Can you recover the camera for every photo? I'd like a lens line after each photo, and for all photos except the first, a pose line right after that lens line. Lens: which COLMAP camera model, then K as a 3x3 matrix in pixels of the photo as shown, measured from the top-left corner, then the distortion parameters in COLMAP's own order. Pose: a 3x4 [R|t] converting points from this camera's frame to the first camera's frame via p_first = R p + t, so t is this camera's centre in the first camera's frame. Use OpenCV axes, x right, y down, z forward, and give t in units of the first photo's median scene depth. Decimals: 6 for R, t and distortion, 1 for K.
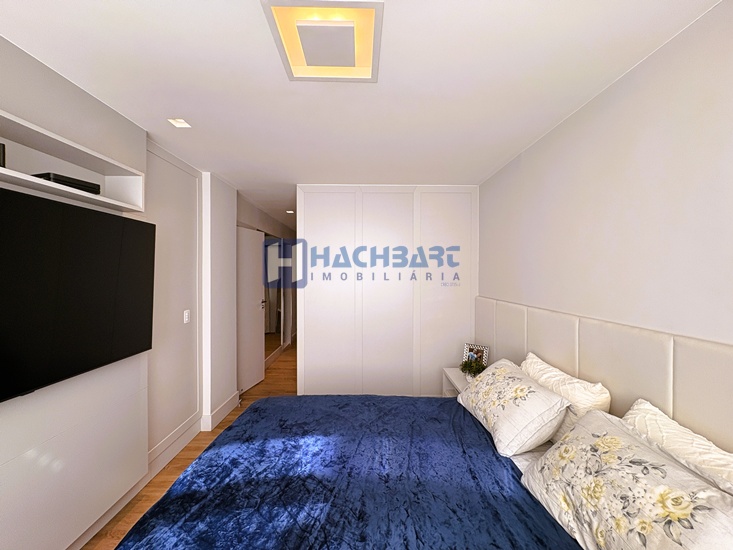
lens RADIAL K [[295.6, 0, 366.5], [0, 295.6, 275.0], [0, 0, 1]] dist [0.001247, 0.000132]
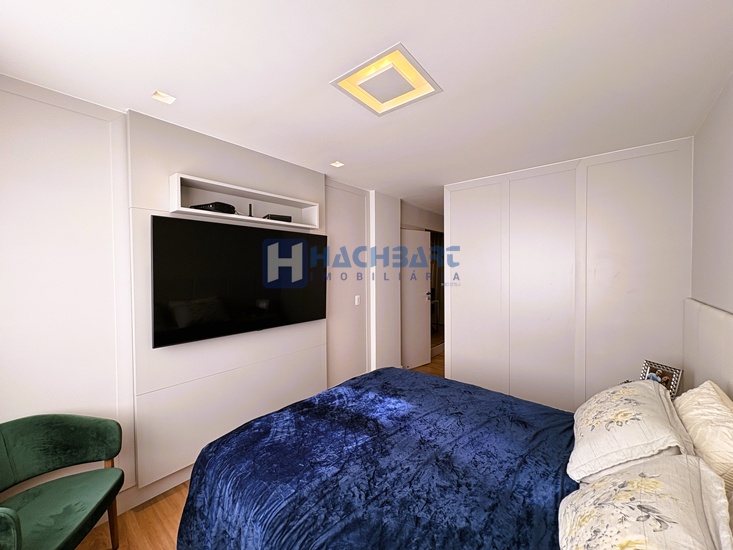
lens RADIAL K [[295.6, 0, 366.5], [0, 295.6, 275.0], [0, 0, 1]] dist [0.001247, 0.000132]
pose [[0.763032, 0.004471, -0.646345, 0.512249], [0.004447, 0.999916, 0.012166, 0.012830], [0.646345, -0.012158, 0.762948, -0.020769]]
